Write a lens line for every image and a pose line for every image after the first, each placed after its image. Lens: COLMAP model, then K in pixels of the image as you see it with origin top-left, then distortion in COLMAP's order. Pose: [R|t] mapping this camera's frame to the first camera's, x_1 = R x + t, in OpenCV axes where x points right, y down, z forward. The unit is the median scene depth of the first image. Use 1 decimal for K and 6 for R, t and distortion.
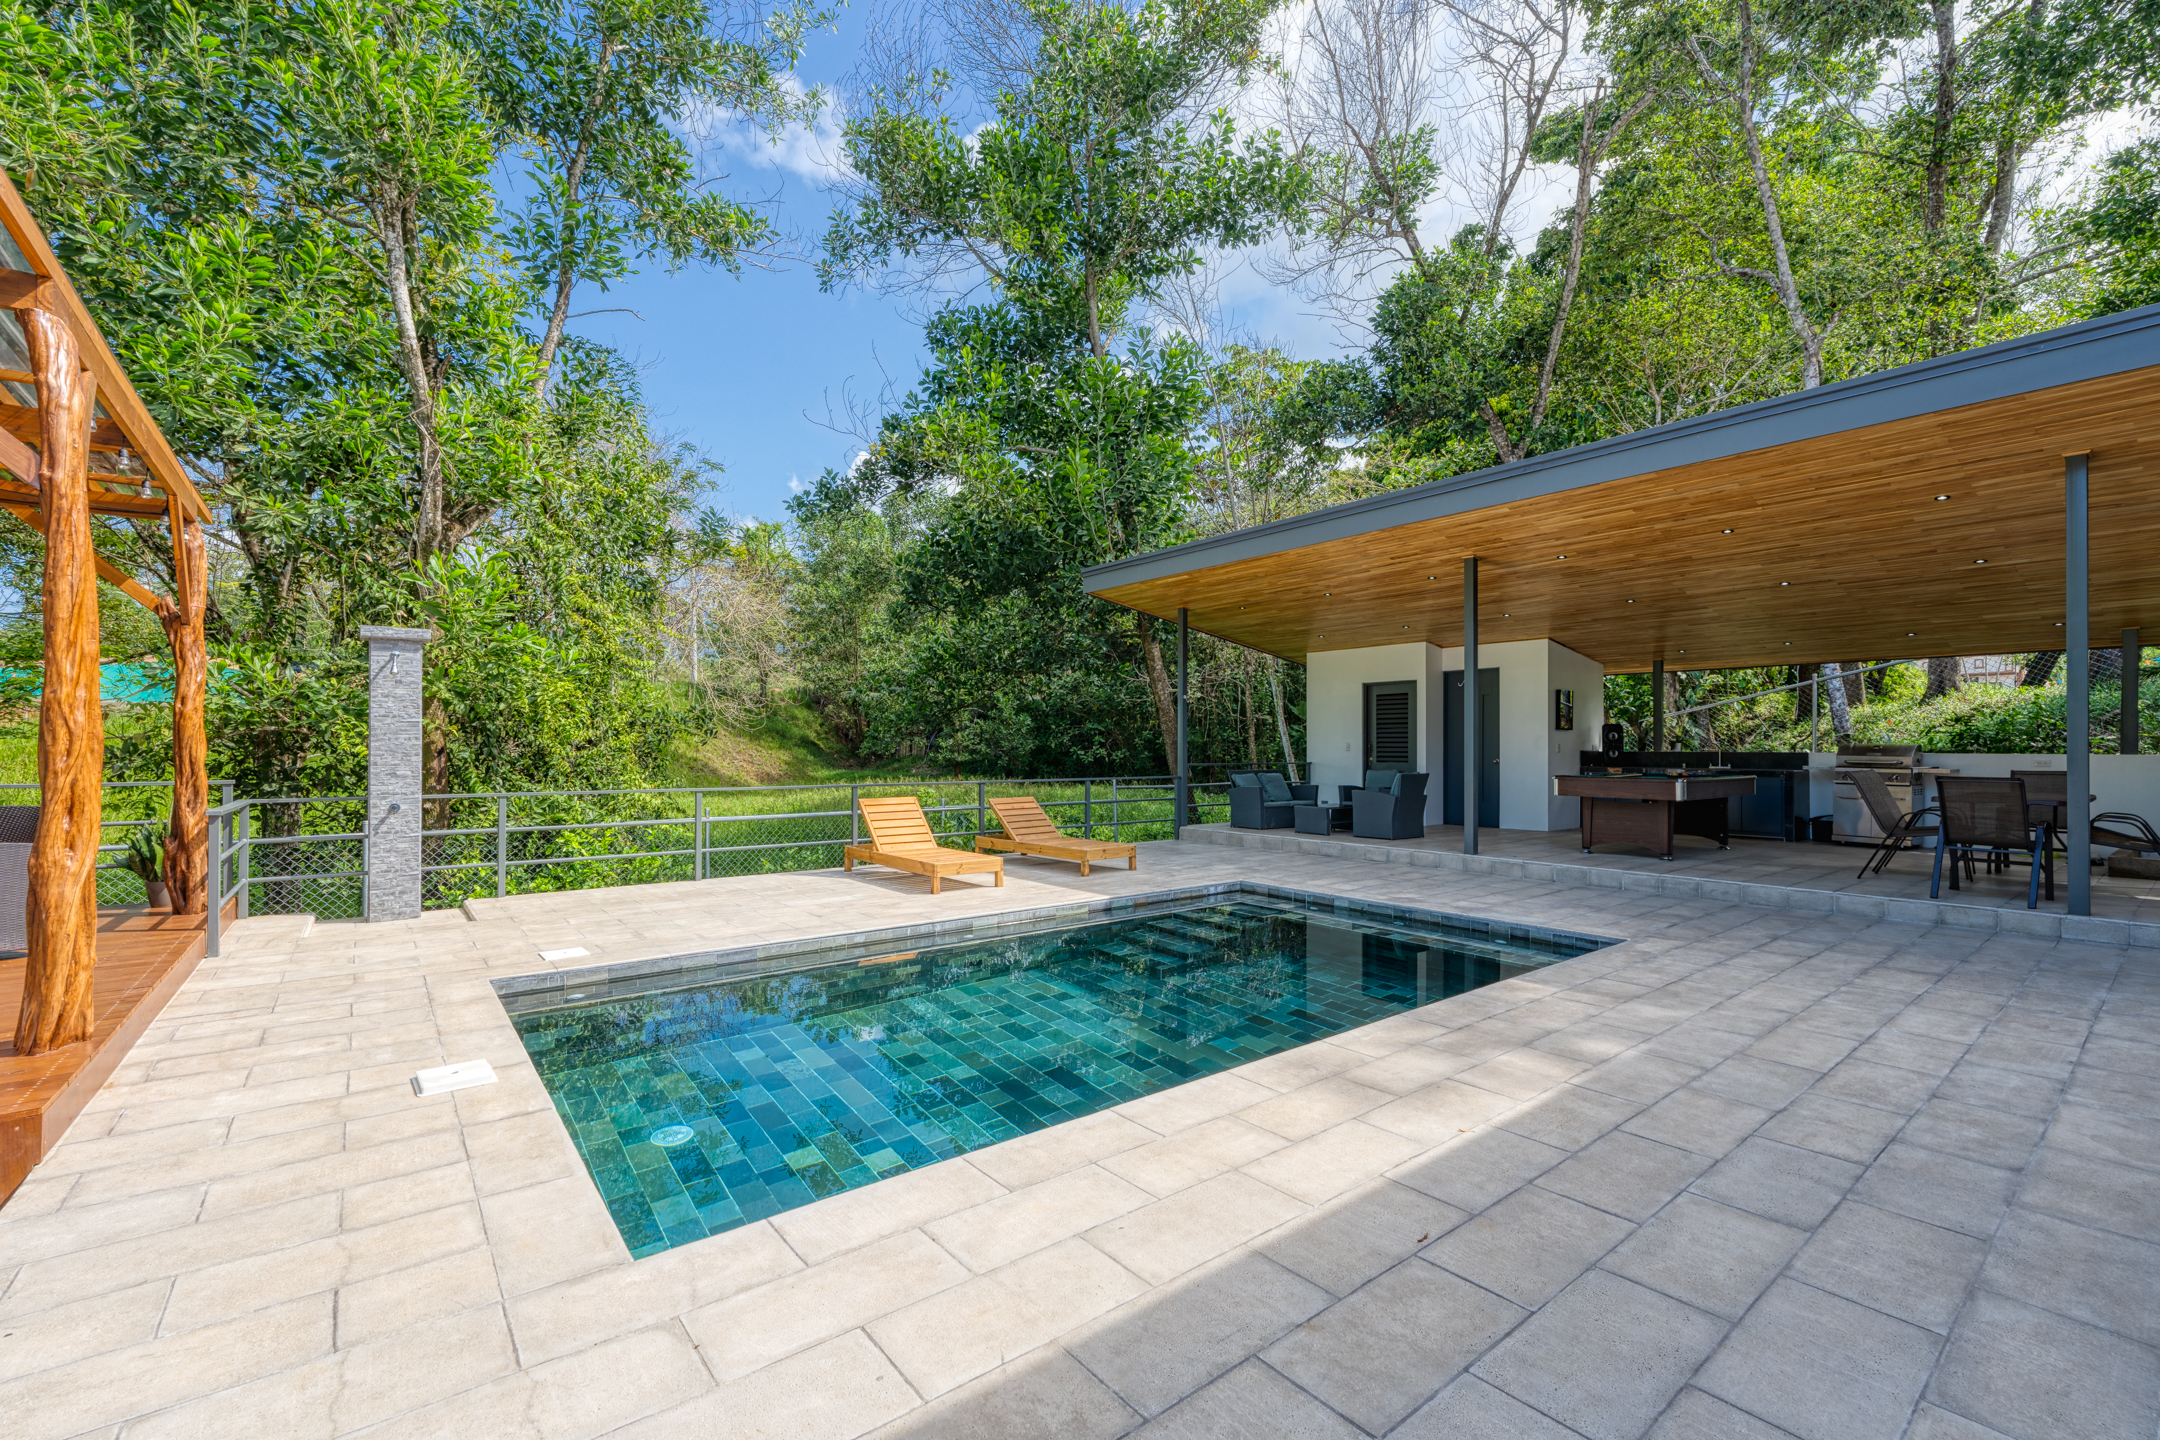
lens RADIAL K [[897.5, 0, 1080.0], [0, 897.5, 720.0], [0, 0, 1]] dist [0.001608, 0.000081]
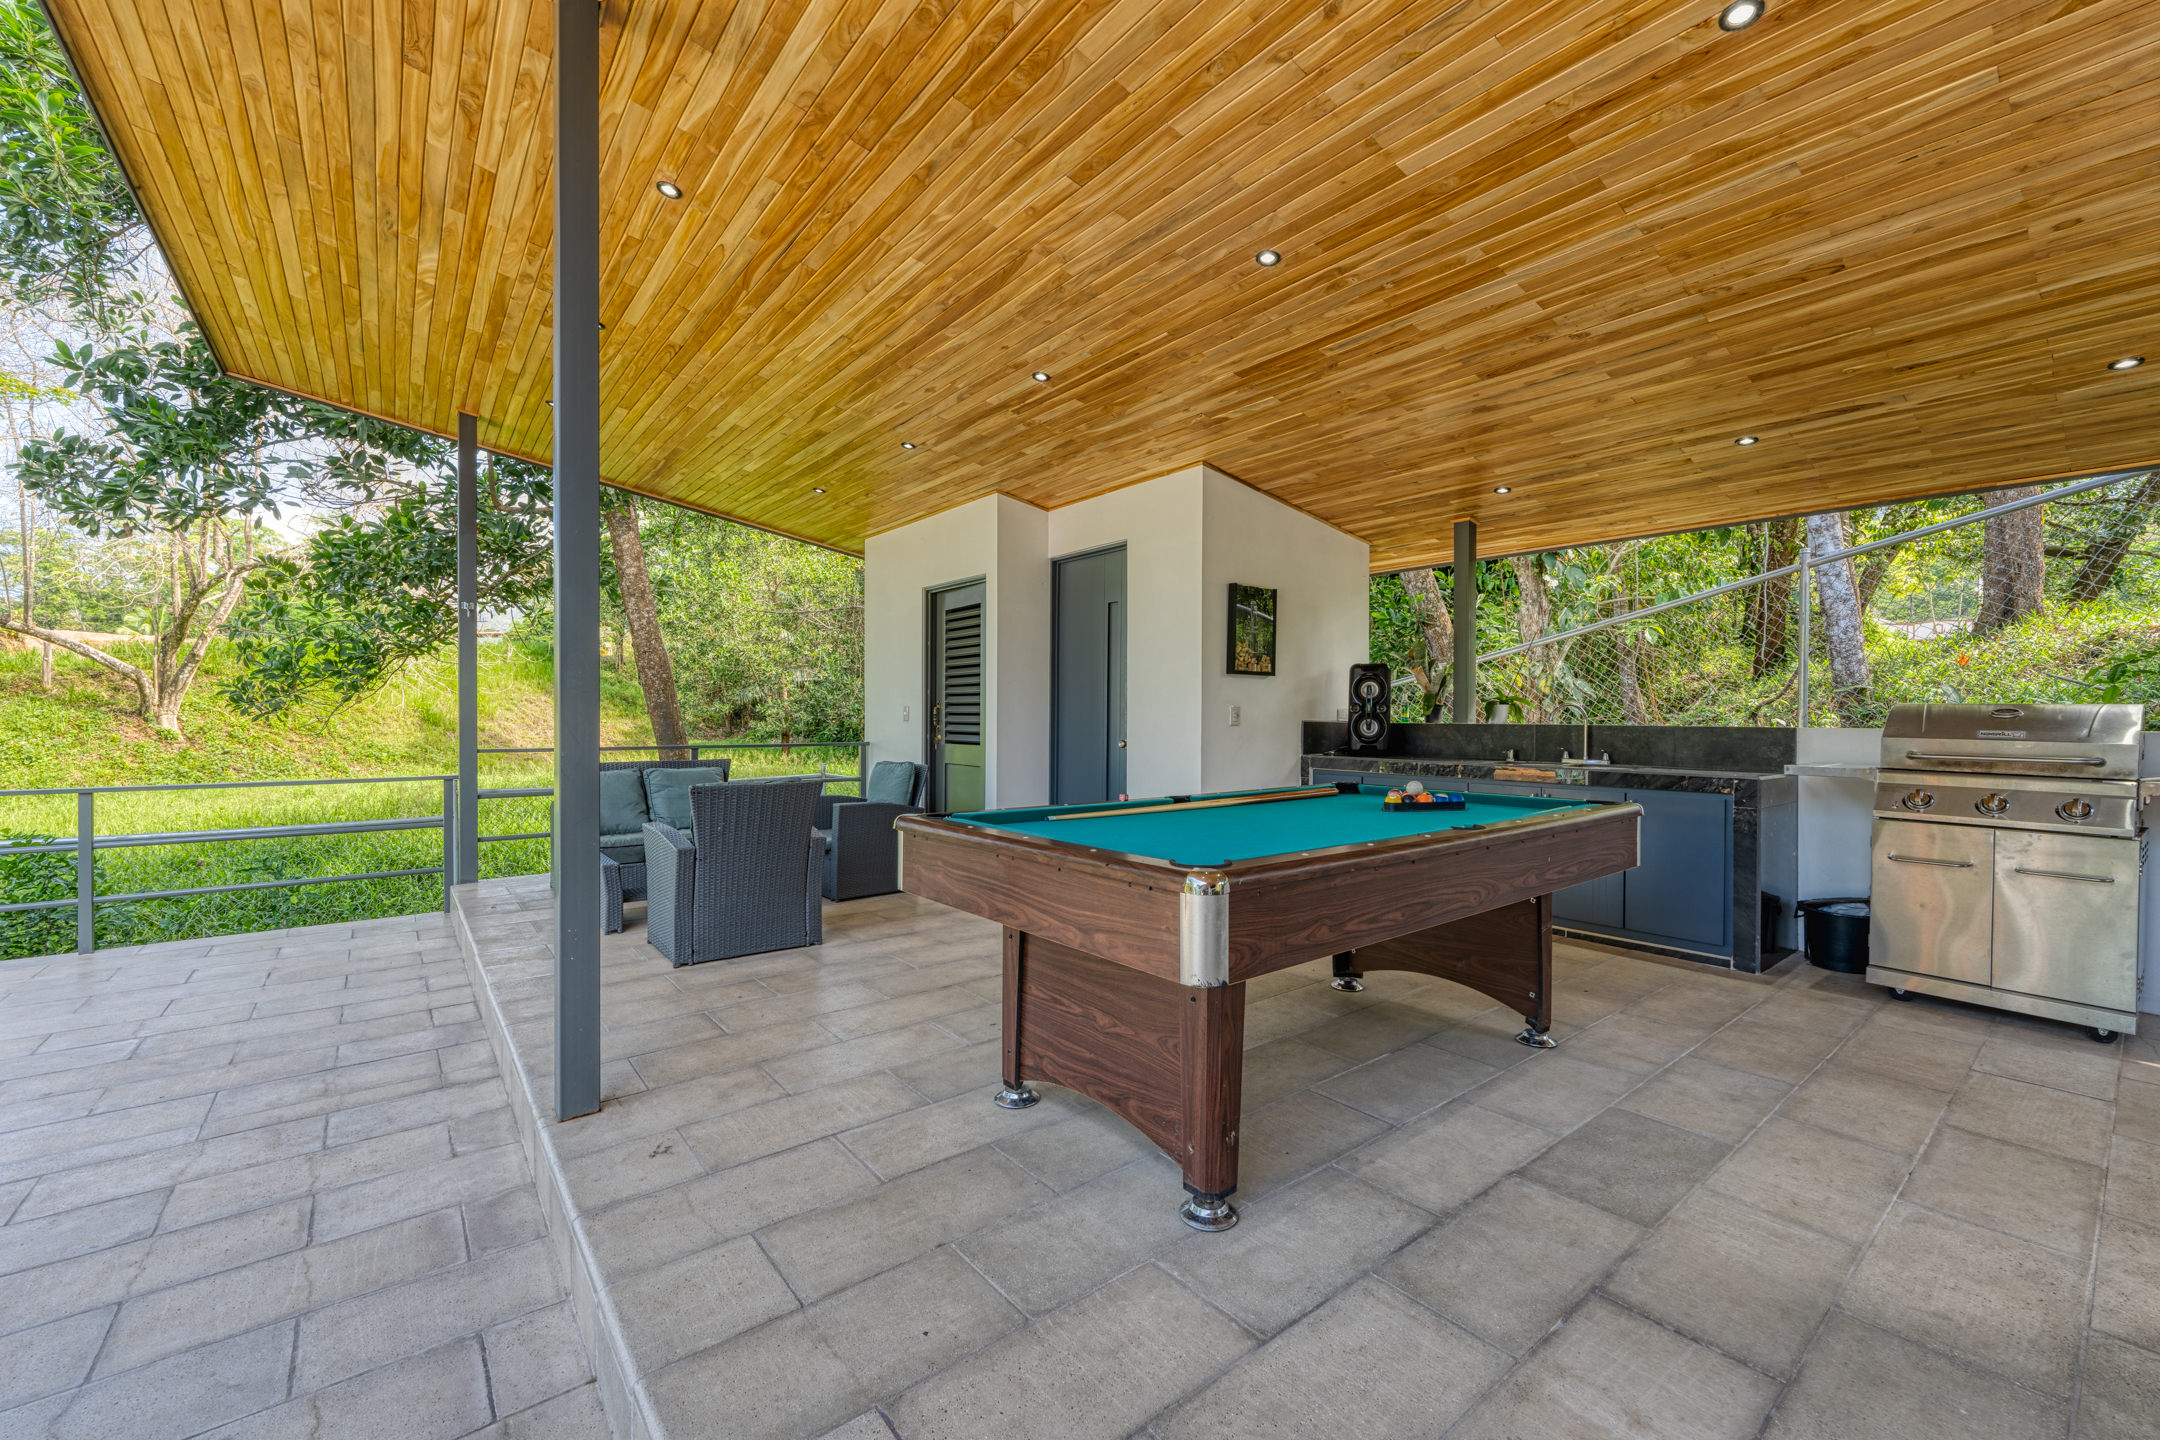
lens RADIAL K [[875.0, 0, 1065.9], [0, 875.0, 716.9], [0, 0, 1]] dist [0.000994, 0.000060]
pose [[0.999943, 0.002429, 0.010392, 0.422495], [-0.002781, 0.999419, 0.033958, 0.016379], [-0.010303, -0.033985, 0.999369, 0.537809]]
